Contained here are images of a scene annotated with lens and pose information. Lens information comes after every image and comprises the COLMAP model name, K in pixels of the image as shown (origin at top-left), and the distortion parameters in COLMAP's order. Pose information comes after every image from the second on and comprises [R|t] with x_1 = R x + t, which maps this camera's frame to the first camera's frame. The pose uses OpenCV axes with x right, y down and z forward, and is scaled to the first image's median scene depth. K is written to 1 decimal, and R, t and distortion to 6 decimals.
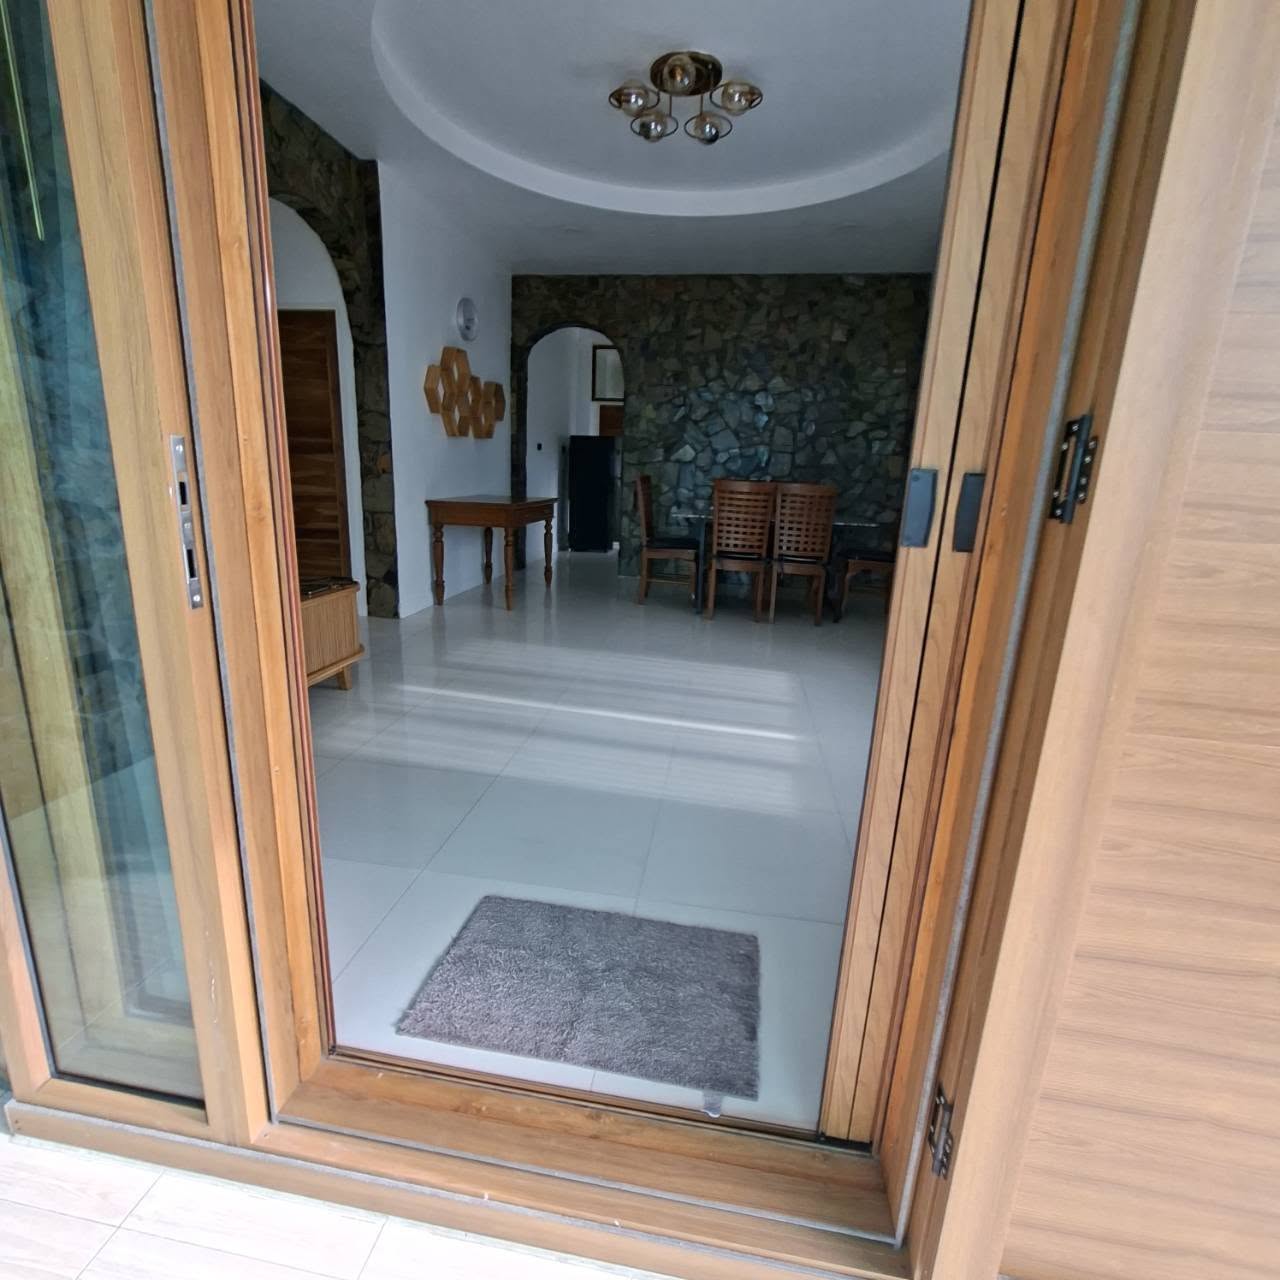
lens RADIAL K [[675.7, 0, 639.2], [0, 675.7, 640.2], [0, 0, 1]] dist [-0.000213, 0.001611]
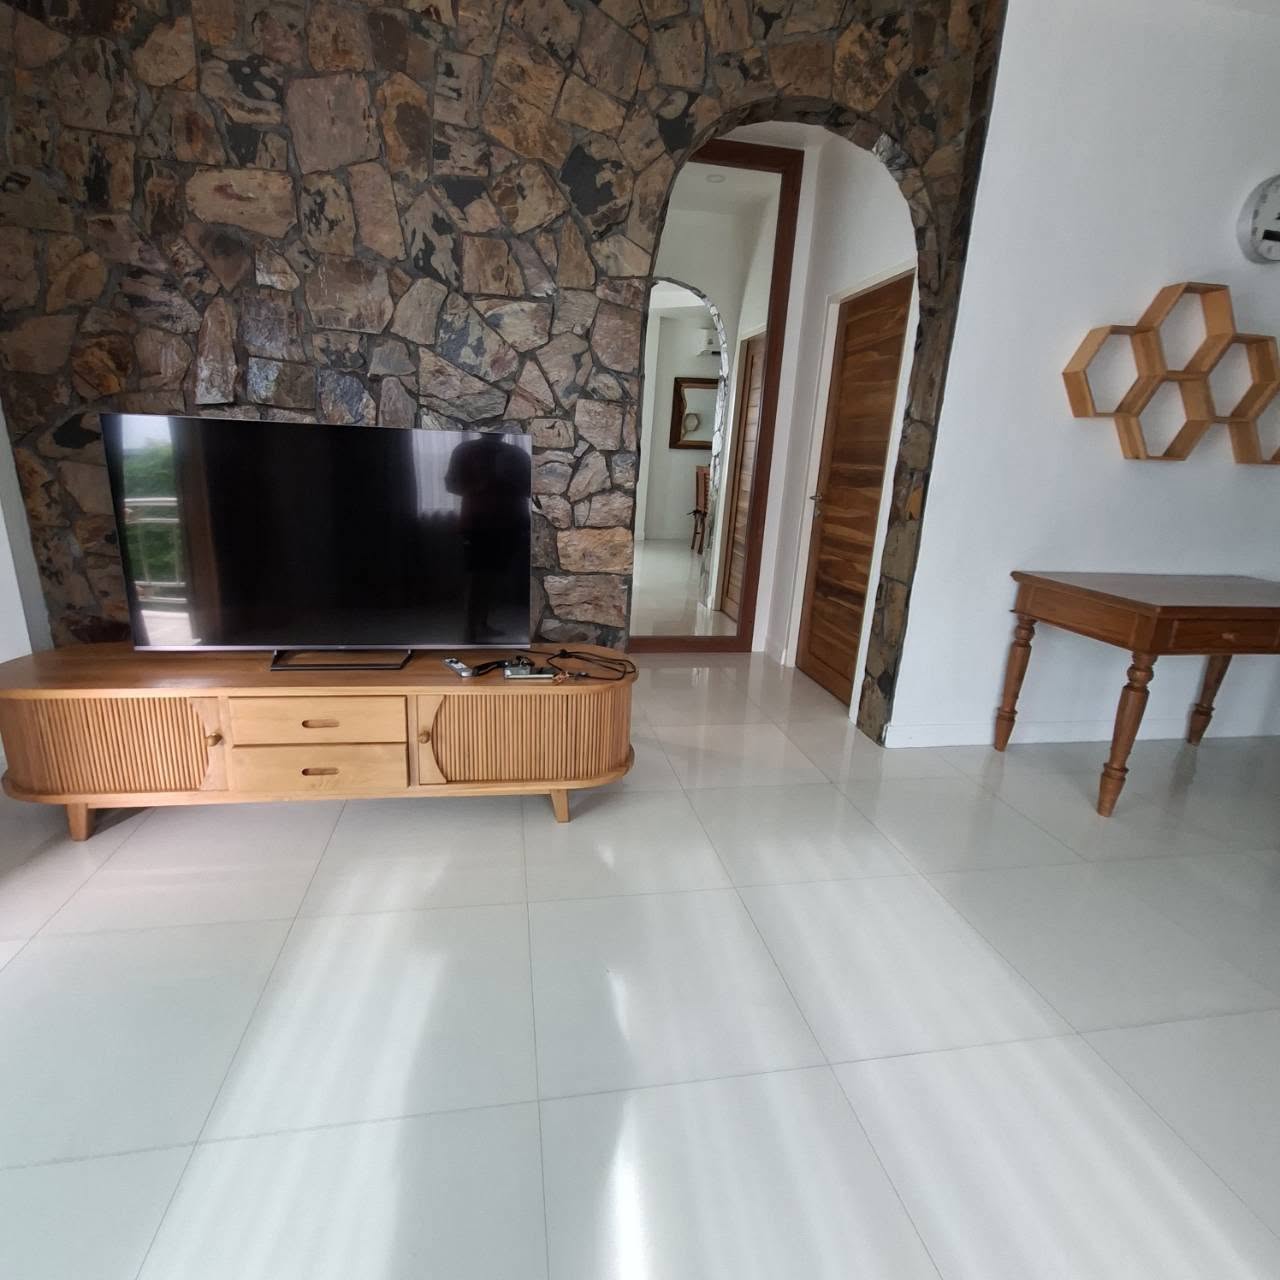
lens RADIAL K [[675.7, 0, 636.1], [0, 675.7, 640.7], [0, 0, 1]] dist [-0.000213, 0.001611]
pose [[0.309255, 0.231792, -0.922298, 0.152460], [-0.270418, 0.951238, 0.148392, -0.181409], [0.911721, 0.203515, 0.356856, 0.627493]]
